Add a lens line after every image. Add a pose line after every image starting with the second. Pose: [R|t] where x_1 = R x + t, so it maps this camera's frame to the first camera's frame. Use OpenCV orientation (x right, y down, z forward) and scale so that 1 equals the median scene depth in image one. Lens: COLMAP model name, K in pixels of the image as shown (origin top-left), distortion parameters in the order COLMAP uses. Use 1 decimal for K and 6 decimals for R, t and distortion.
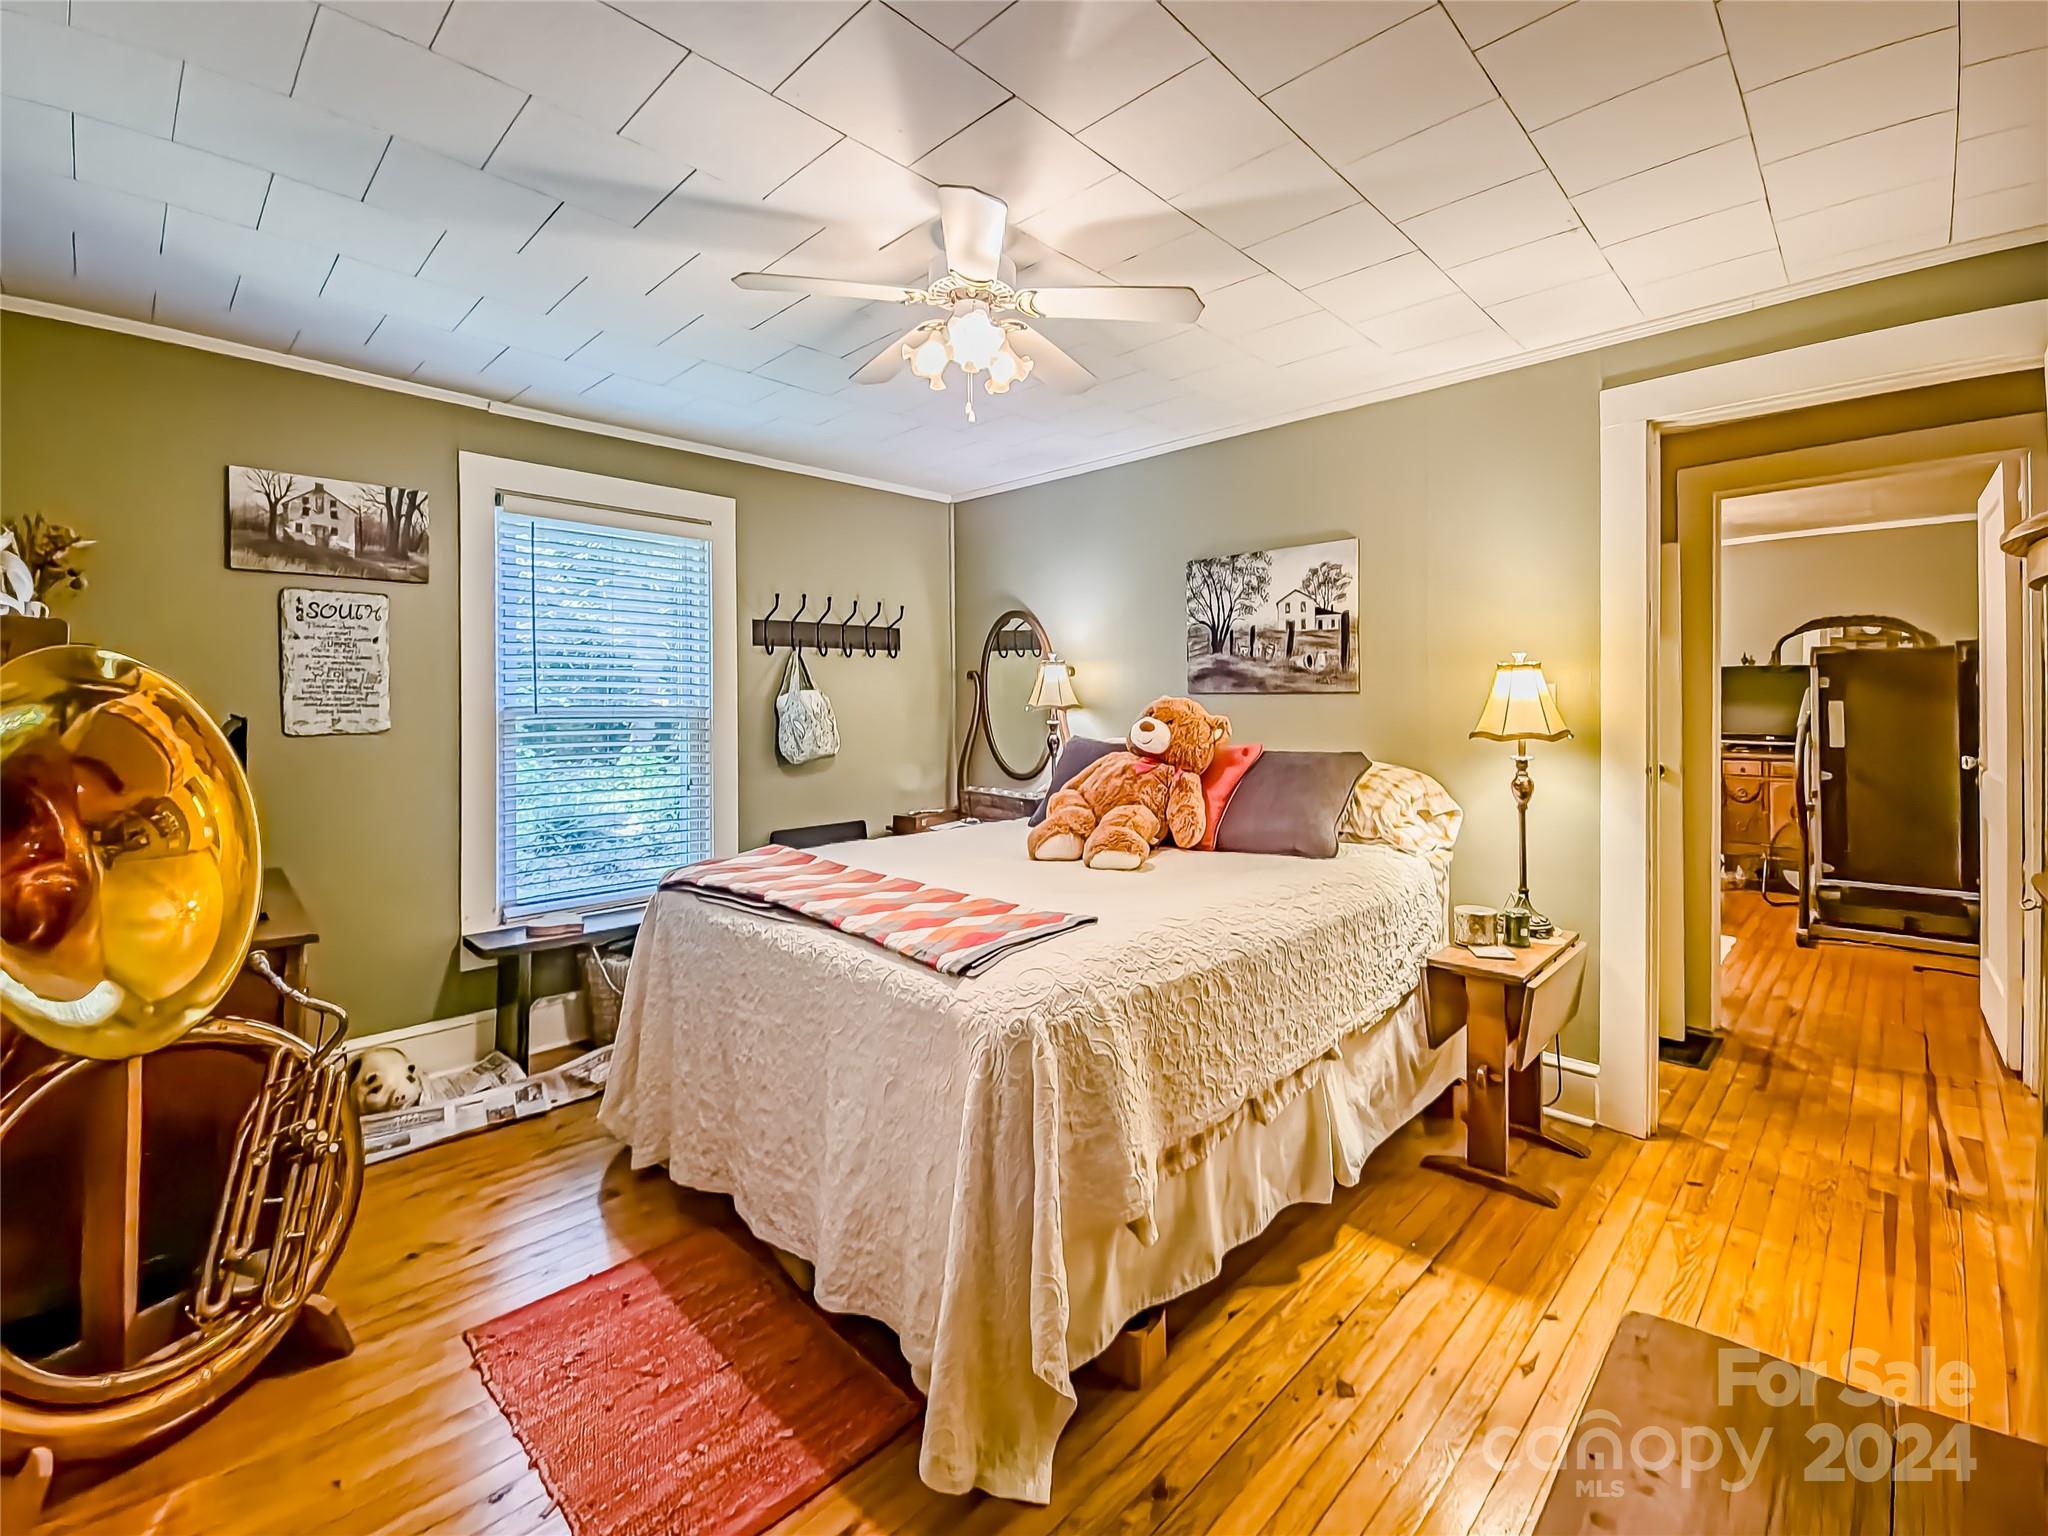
lens RADIAL K [[869.6, 0, 1043.0], [0, 869.6, 708.3], [0, 0, 1]] dist [0.002884, -0.001590]
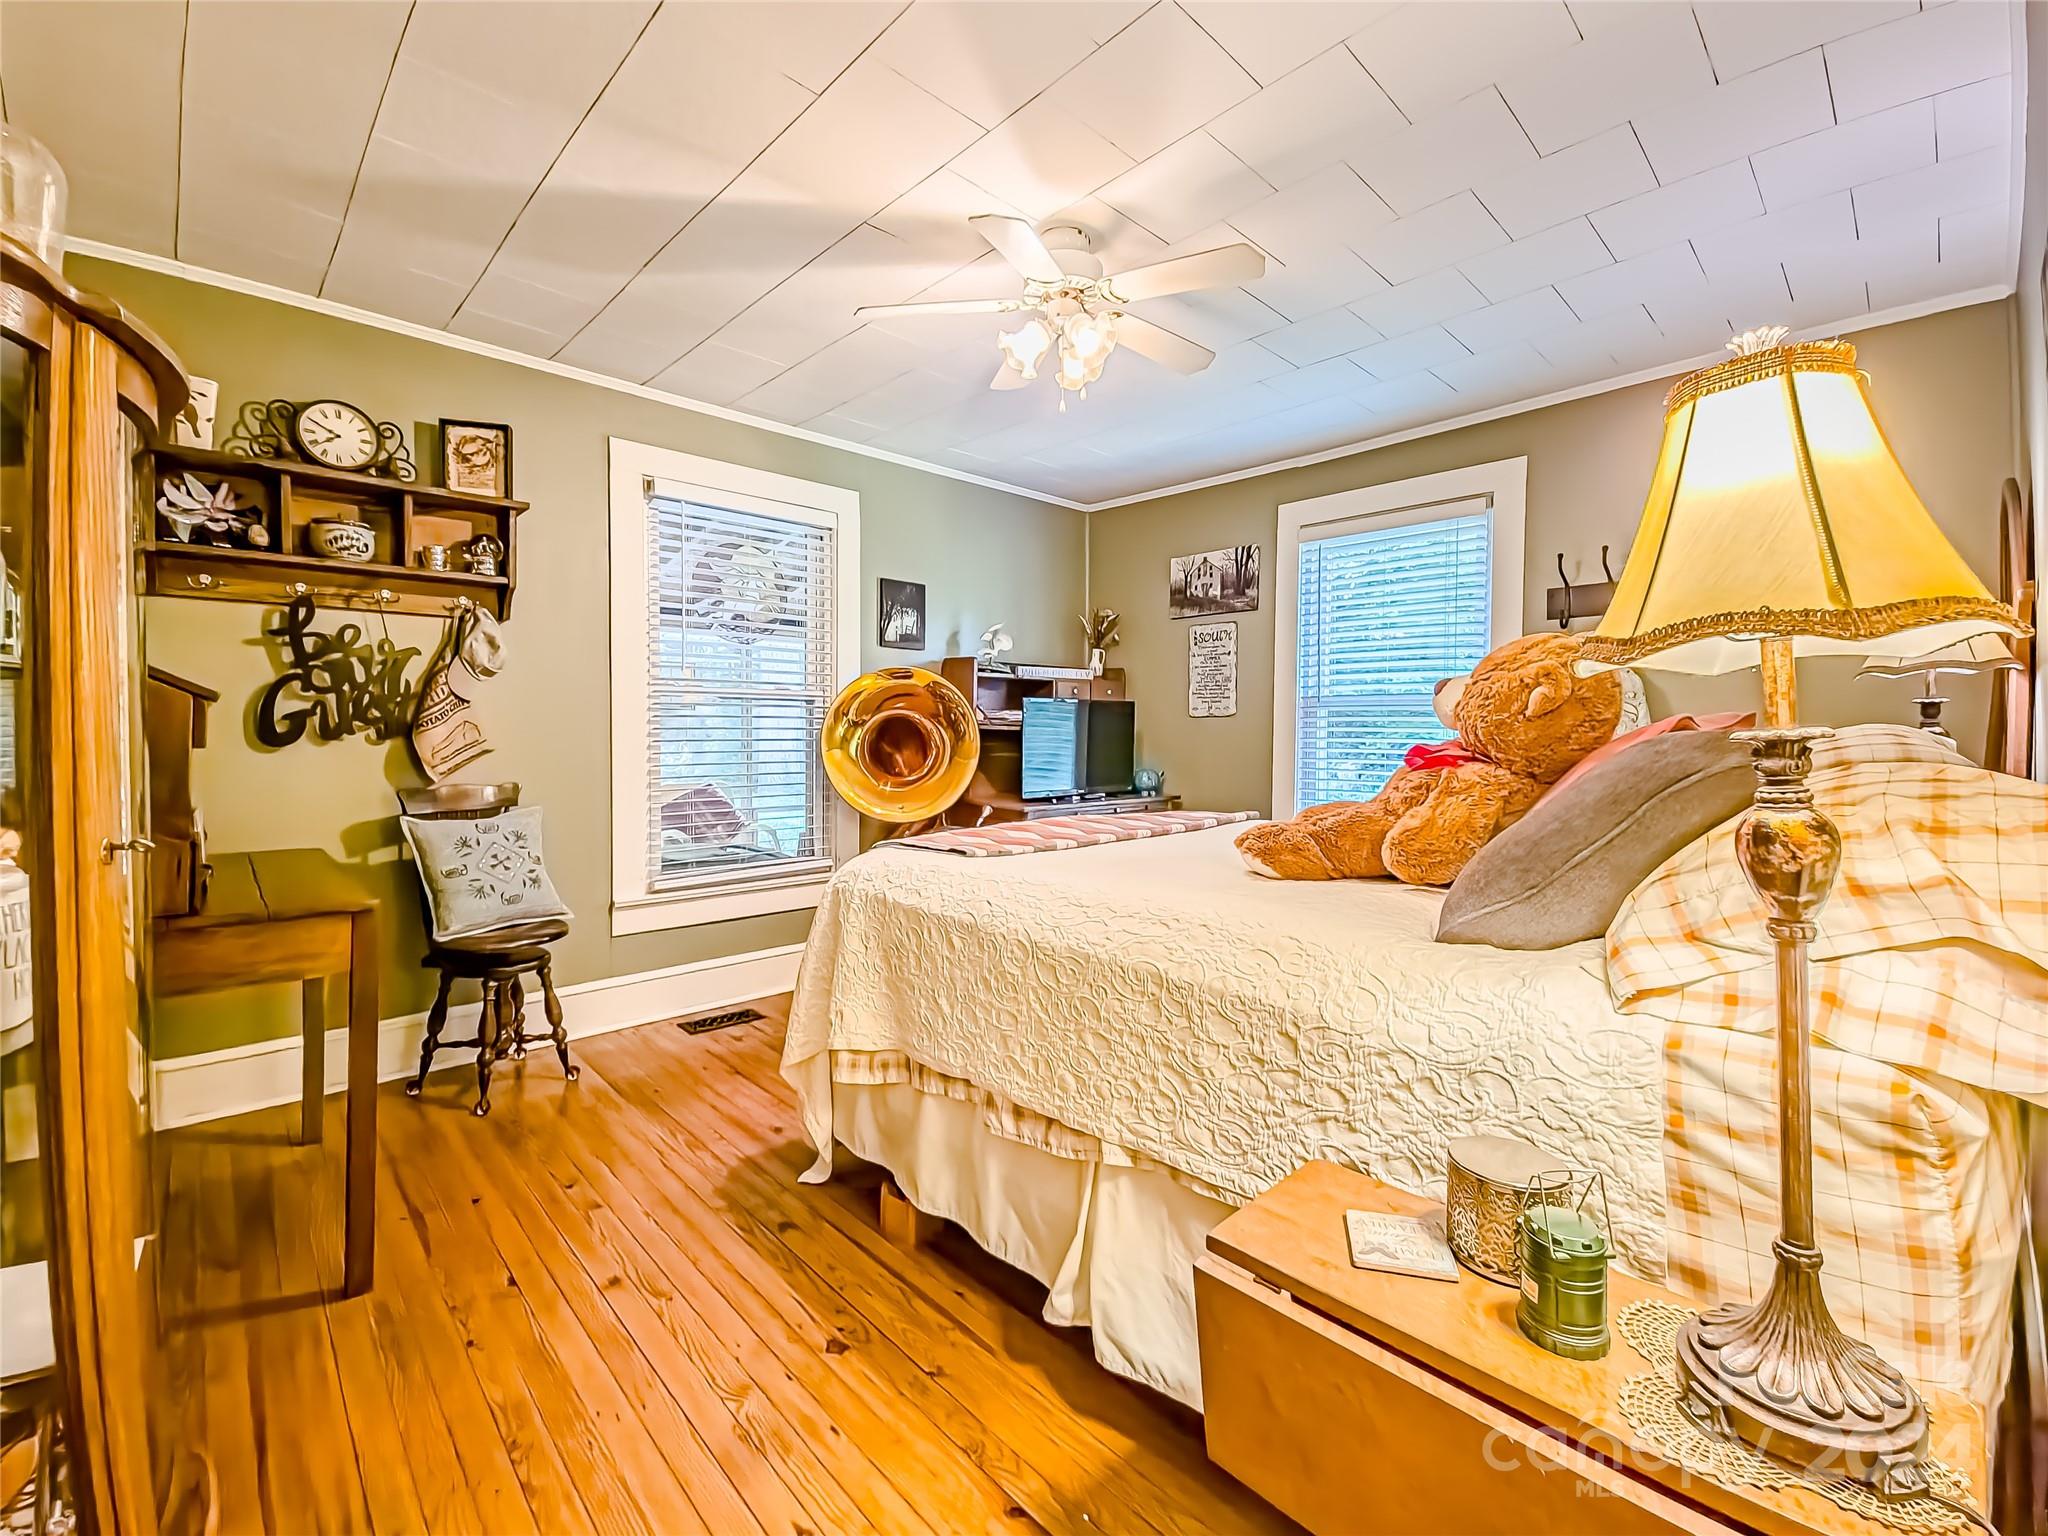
lens RADIAL K [[869.6, 0, 1019.1], [0, 869.6, 753.3], [0, 0, 1]] dist [0.002884, -0.001590]
pose [[-0.041864, 0.029968, -0.998674, 1.024019], [-0.013284, 0.999445, 0.030548, 0.071759], [0.999035, 0.014546, -0.041443, 0.983095]]
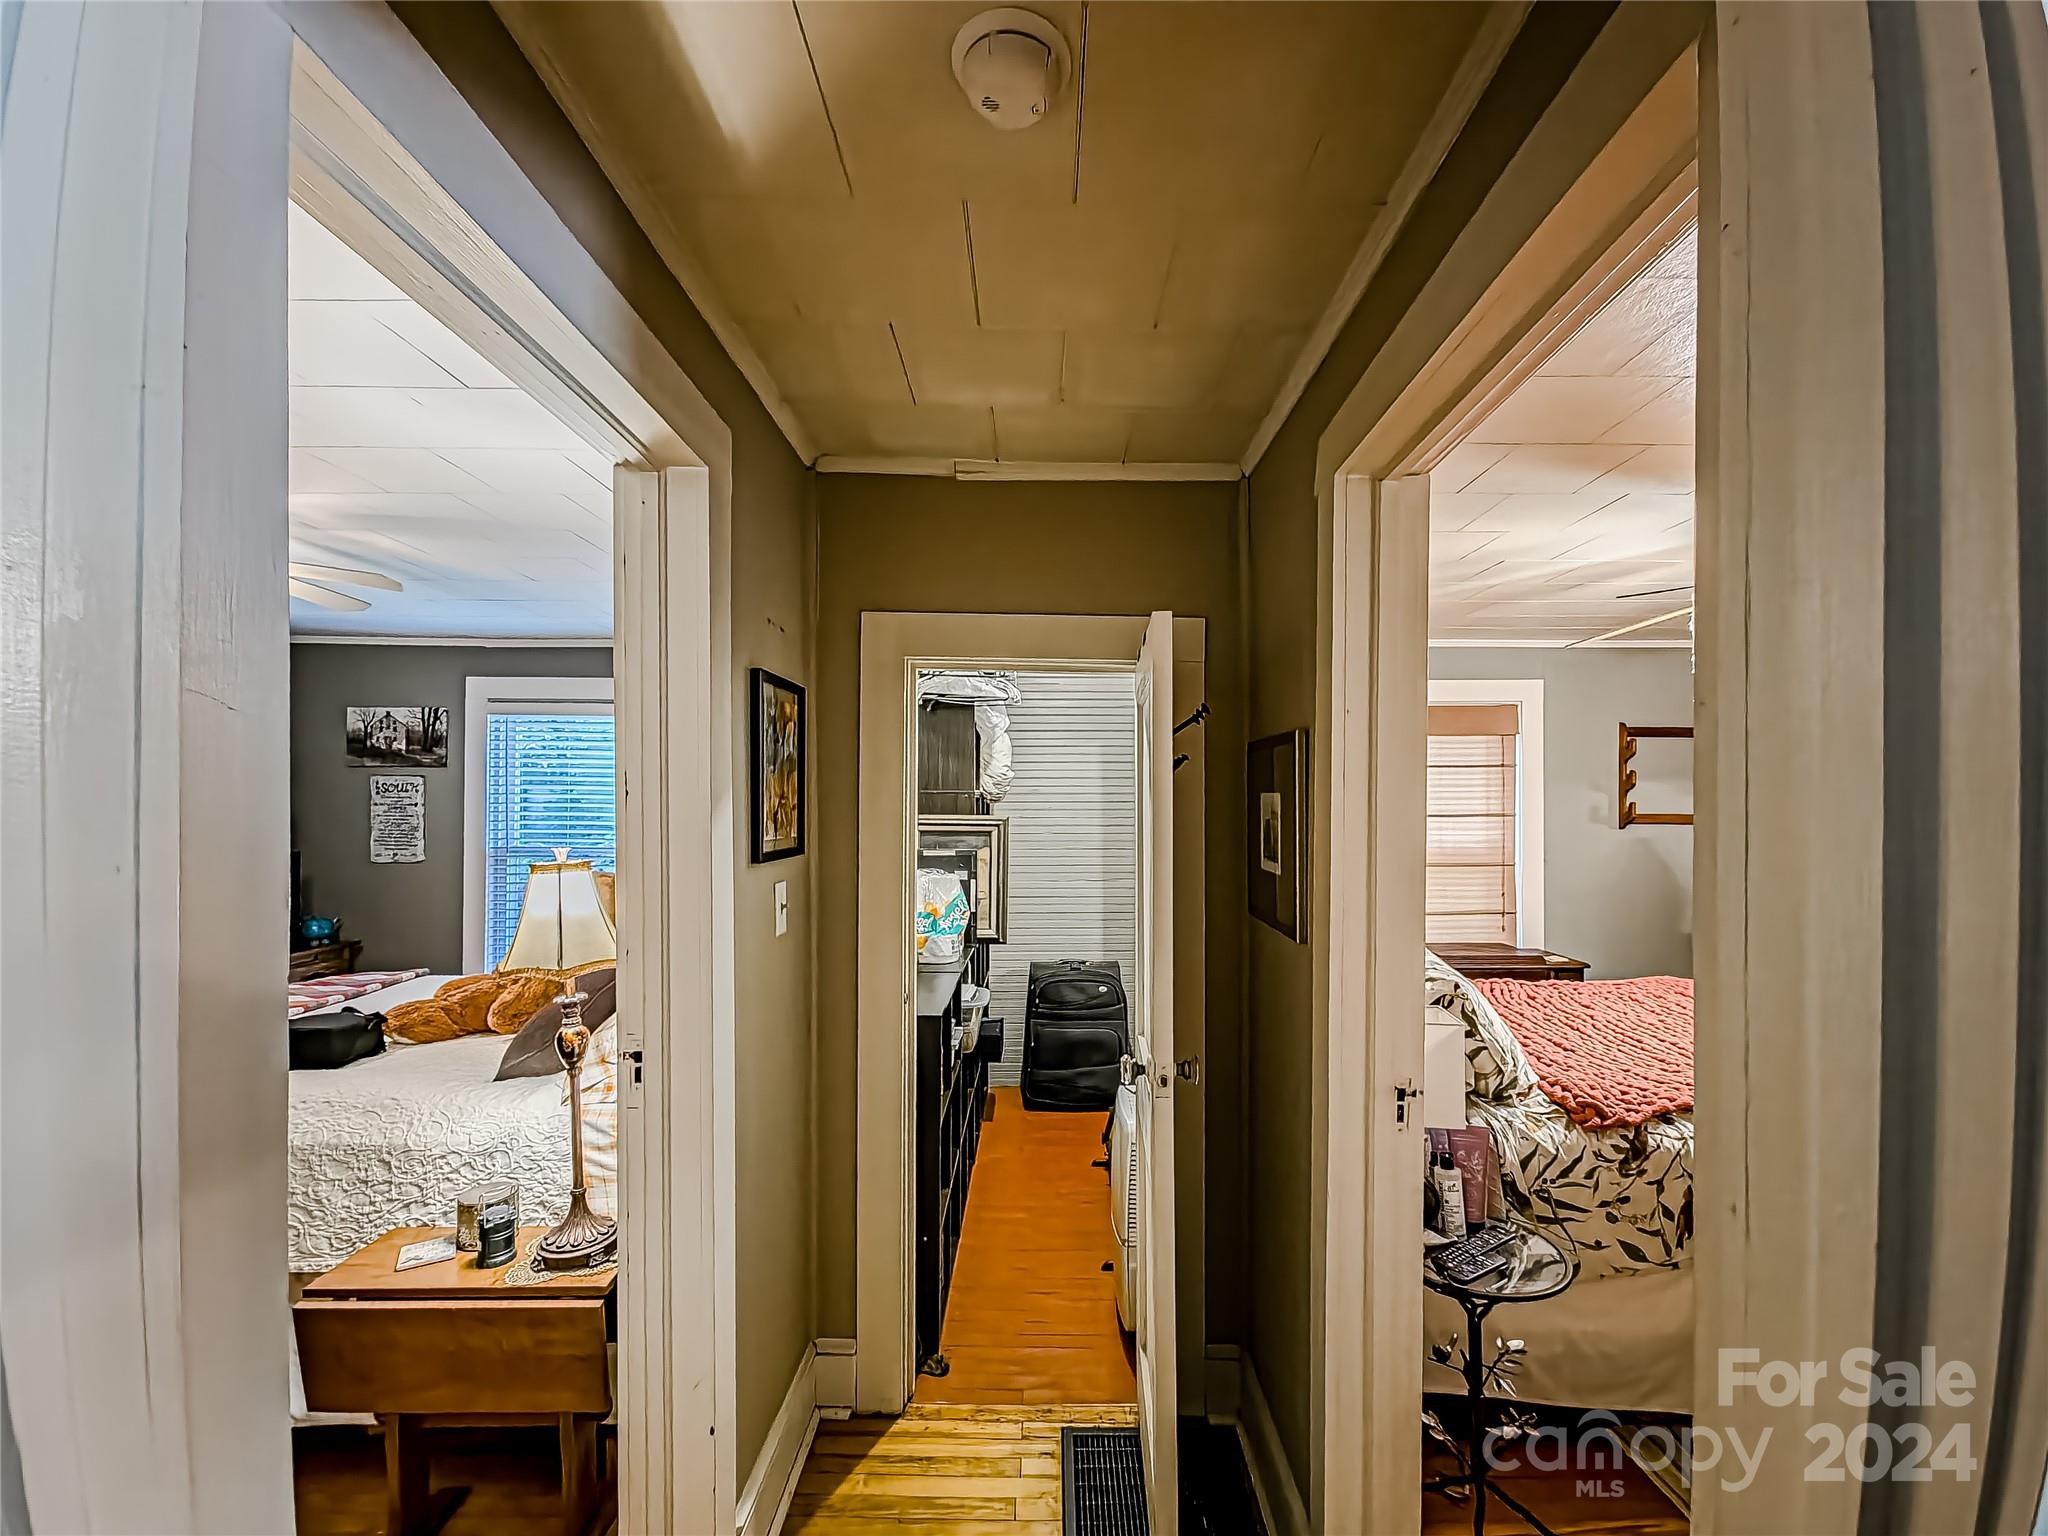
lens RADIAL K [[869.6, 0, 1071.2], [0, 869.6, 803.6], [0, 0, 1]] dist [0.002884, -0.001590]
pose [[0.711828, 0.012673, -0.702240, 1.679152], [-0.015996, 0.999870, 0.001831, -0.142470], [0.702172, 0.009930, 0.711938, 0.985020]]
